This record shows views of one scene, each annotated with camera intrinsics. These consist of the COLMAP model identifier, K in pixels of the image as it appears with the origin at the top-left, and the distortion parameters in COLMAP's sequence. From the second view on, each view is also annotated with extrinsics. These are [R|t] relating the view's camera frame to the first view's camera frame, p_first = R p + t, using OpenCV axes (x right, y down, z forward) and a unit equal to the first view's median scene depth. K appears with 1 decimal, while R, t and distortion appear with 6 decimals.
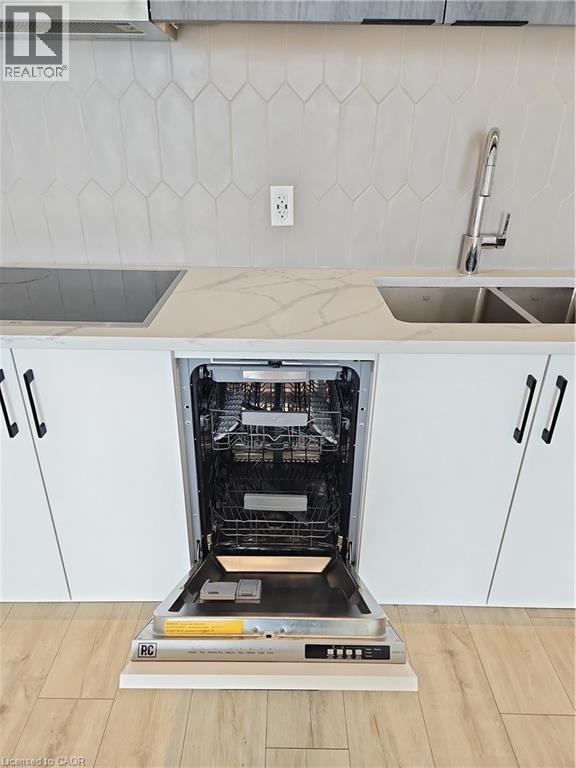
lens RADIAL K [[508.5, 0, 282.6], [0, 508.5, 381.3], [0, 0, 1]] dist [0.039396, -0.014604]
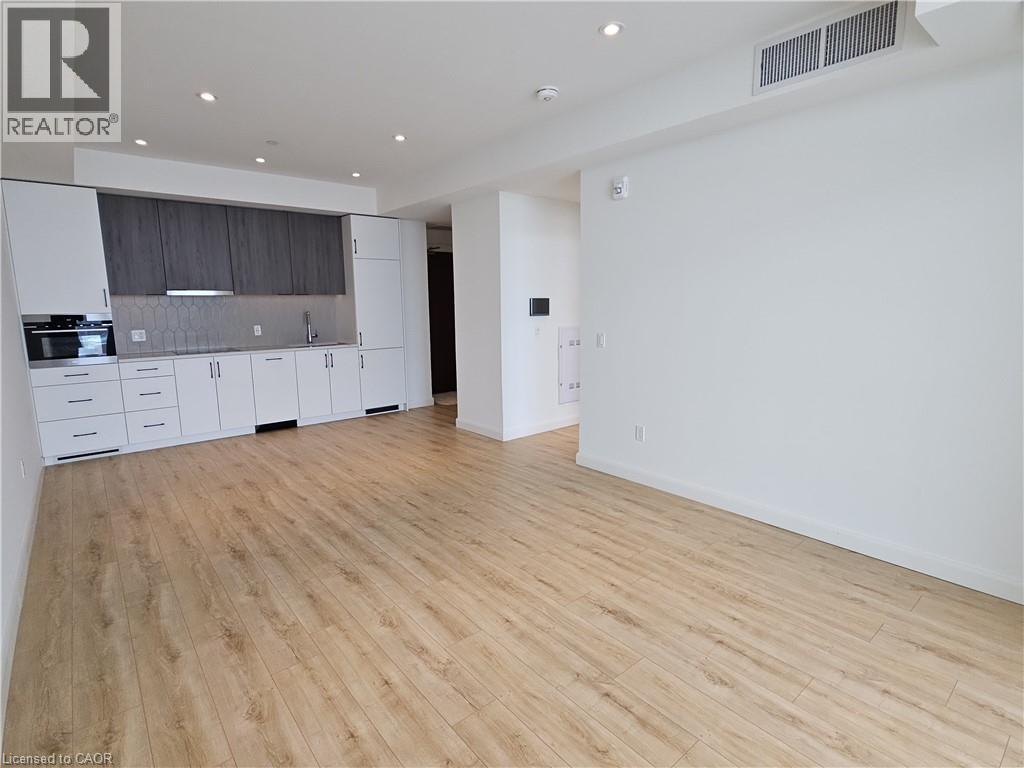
lens RADIAL K [[521.8, 0, 529.0], [0, 521.8, 378.8], [0, 0, 1]] dist [-0.002009, 0.000437]
pose [[0.758349, -0.114871, 0.641648, -1.052801], [0.308615, 0.930309, -0.198196, 1.463962], [-0.574164, 0.348324, 0.740950, -3.080787]]
